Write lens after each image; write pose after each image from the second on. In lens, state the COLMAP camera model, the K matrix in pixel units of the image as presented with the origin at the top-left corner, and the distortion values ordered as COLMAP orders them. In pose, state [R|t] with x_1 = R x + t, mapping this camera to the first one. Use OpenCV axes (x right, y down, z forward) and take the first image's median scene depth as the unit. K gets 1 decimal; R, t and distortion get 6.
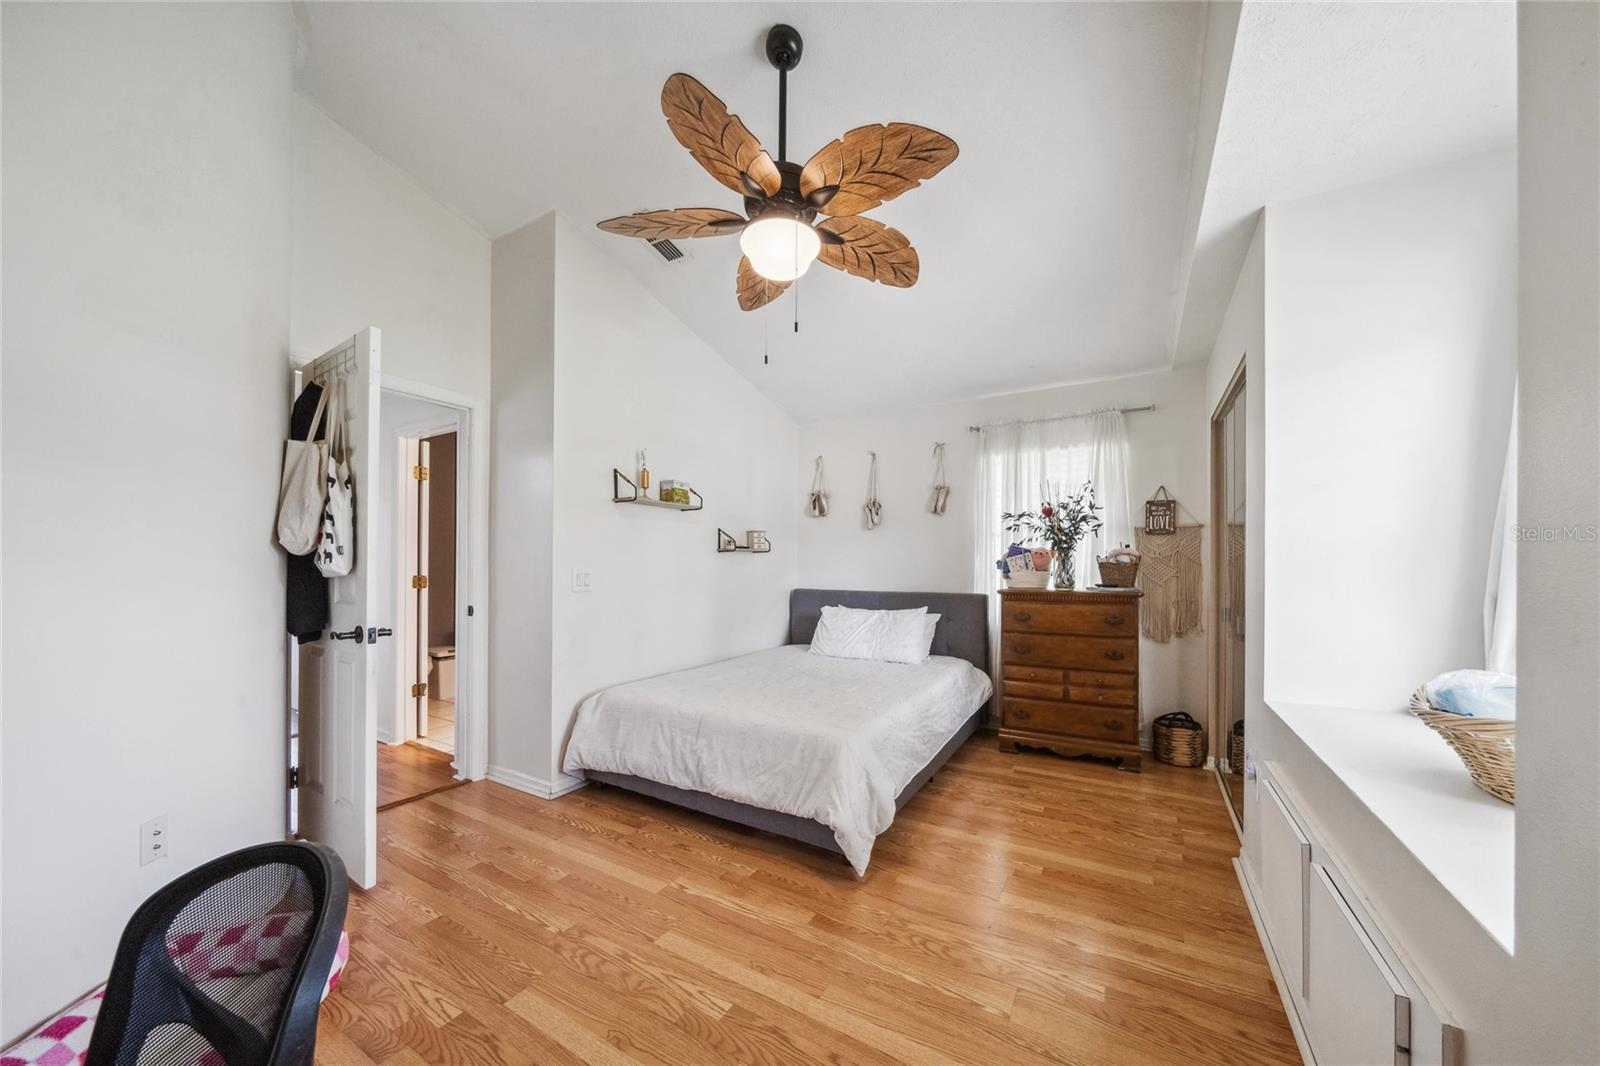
lens RADIAL K [[564.6, 0, 810.6], [0, 564.6, 557.9], [0, 0, 1]] dist [-0.001755, -0.000172]
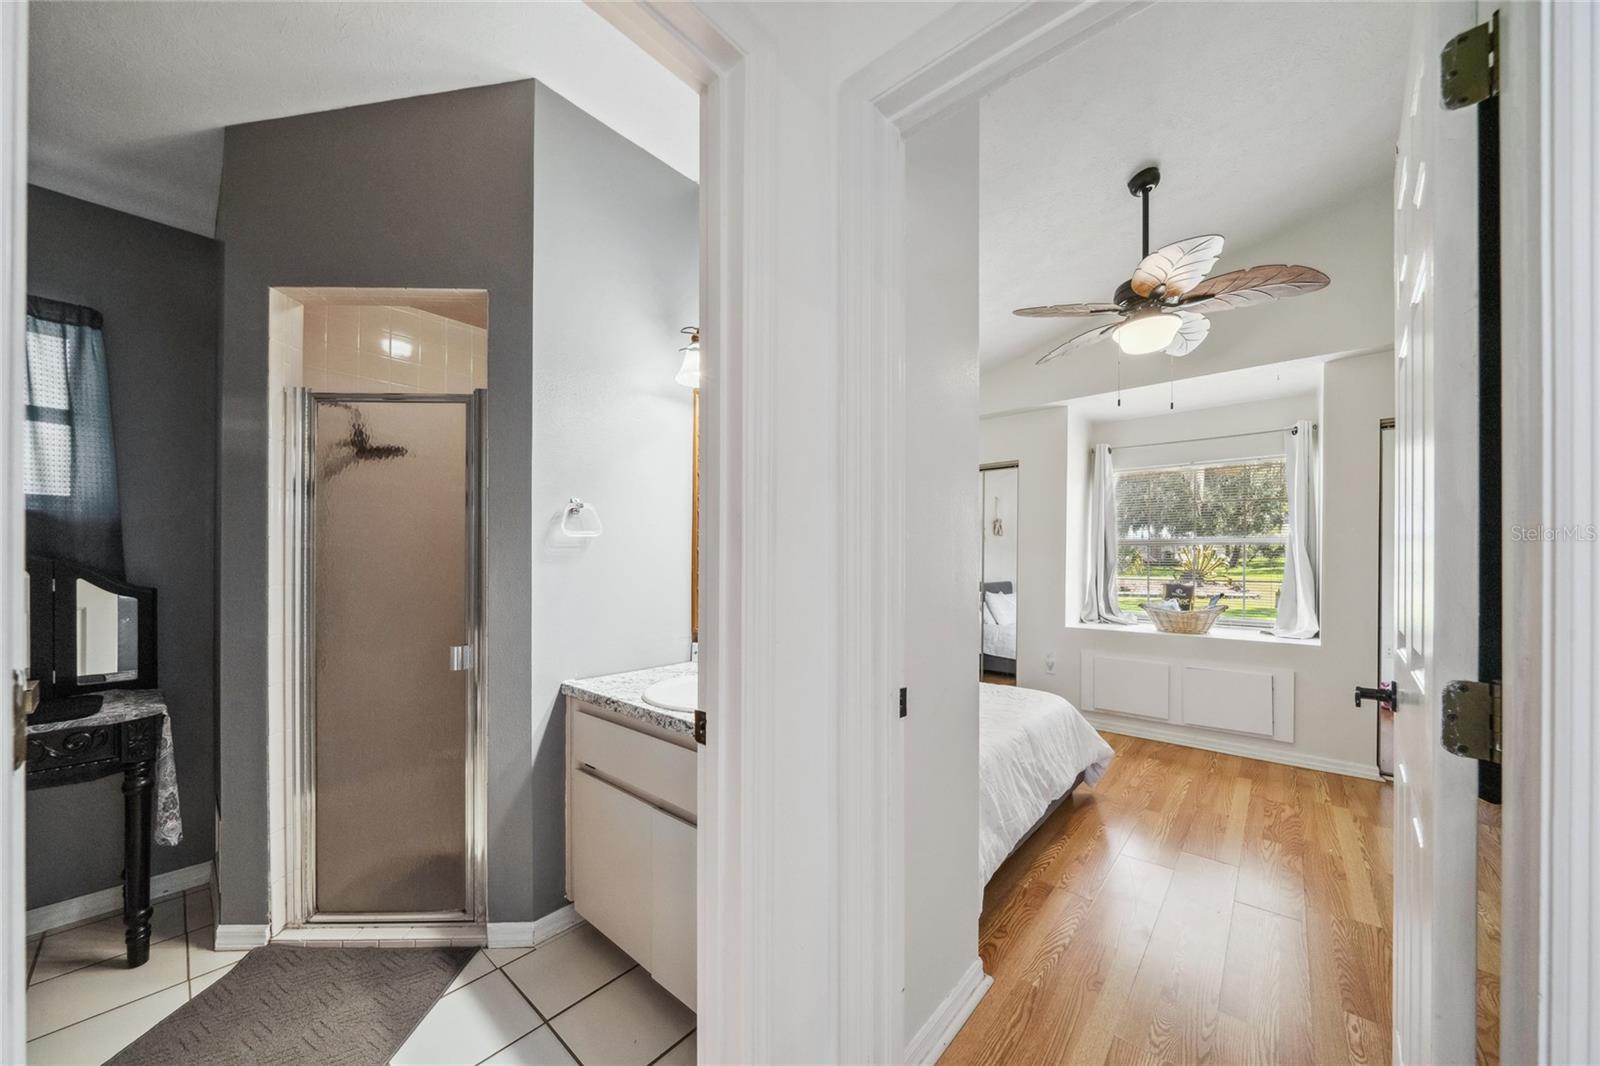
lens RADIAL K [[554.1, 0, 802.8], [0, 554.1, 565.9], [0, 0, 1]] dist [-0.001264, -0.000109]
pose [[0.185515, -0.003349, 0.982636, -1.909551], [-0.002309, 0.999990, 0.003844, -0.007253], [-0.982639, -0.002982, 0.185505, 1.963255]]
